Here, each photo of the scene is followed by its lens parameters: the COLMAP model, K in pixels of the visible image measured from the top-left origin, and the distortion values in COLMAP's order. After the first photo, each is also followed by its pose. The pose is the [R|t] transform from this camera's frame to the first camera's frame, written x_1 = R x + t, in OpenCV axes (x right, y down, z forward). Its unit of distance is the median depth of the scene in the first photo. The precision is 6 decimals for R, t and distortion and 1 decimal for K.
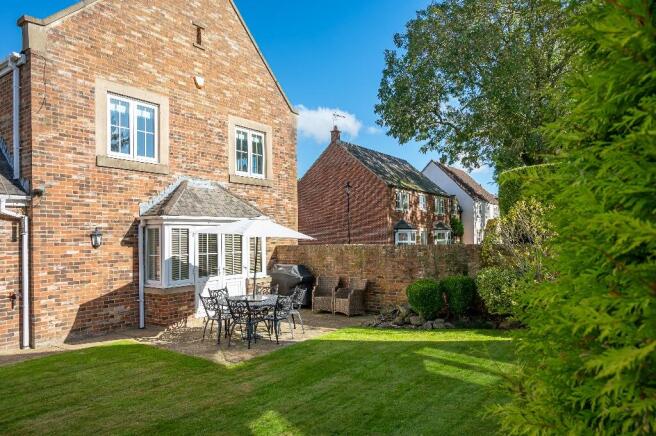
lens RADIAL K [[427.4, 0, 323.5], [0, 427.4, 215.6], [0, 0, 1]] dist [-0.006382, 0.002470]
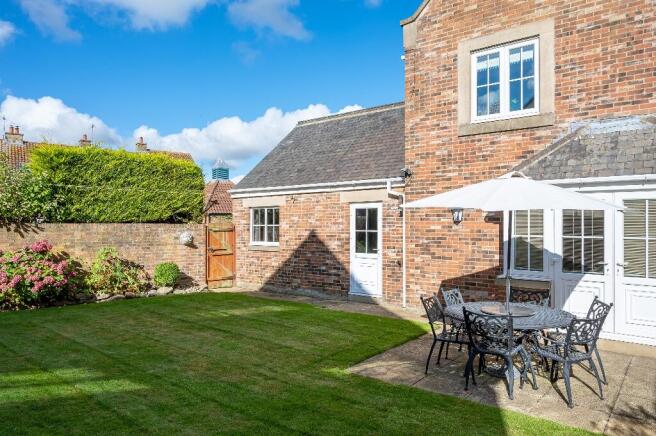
lens RADIAL K [[427.4, 0, 334.8], [0, 427.4, 214.3], [0, 0, 1]] dist [-0.006382, 0.002470]
pose [[0.001151, -0.016061, -0.999870, 0.396941], [0.041350, 0.999017, -0.015999, 0.056733], [0.999144, -0.041326, 0.001814, 0.704951]]
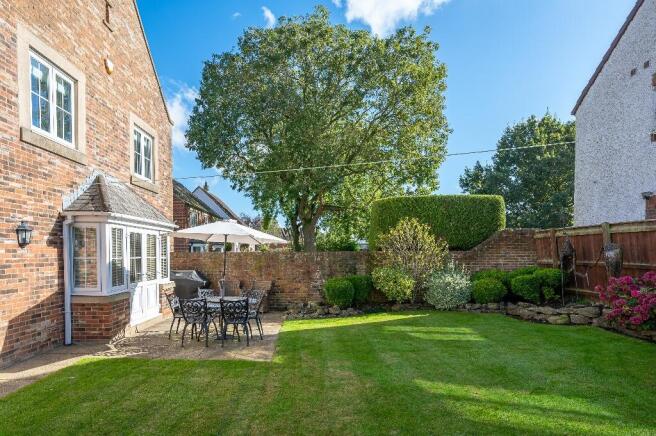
lens RADIAL K [[357.5, 0, 282.6], [0, 357.5, 253.7], [0, 0, 1]] dist [-0.016748, 0.001564]
pose [[0.838671, 0.012744, 0.544489, -0.471231], [-0.039640, 0.998503, 0.037688, 0.043042], [-0.543194, -0.053191, 0.837921, 0.198732]]
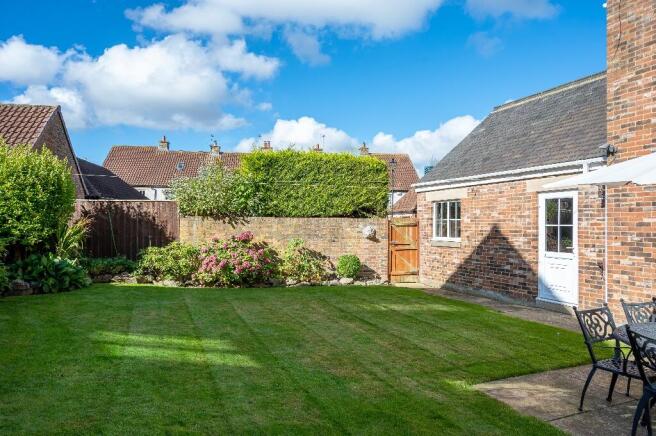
lens RADIAL K [[427.4, 0, 345.9], [0, 427.4, 214.5], [0, 0, 1]] dist [-0.006382, 0.002470]
pose [[-0.473137, -0.011955, -0.880908, 0.314784], [0.036812, 0.998766, -0.033327, 0.075603], [0.880219, -0.048196, -0.472113, 0.816507]]
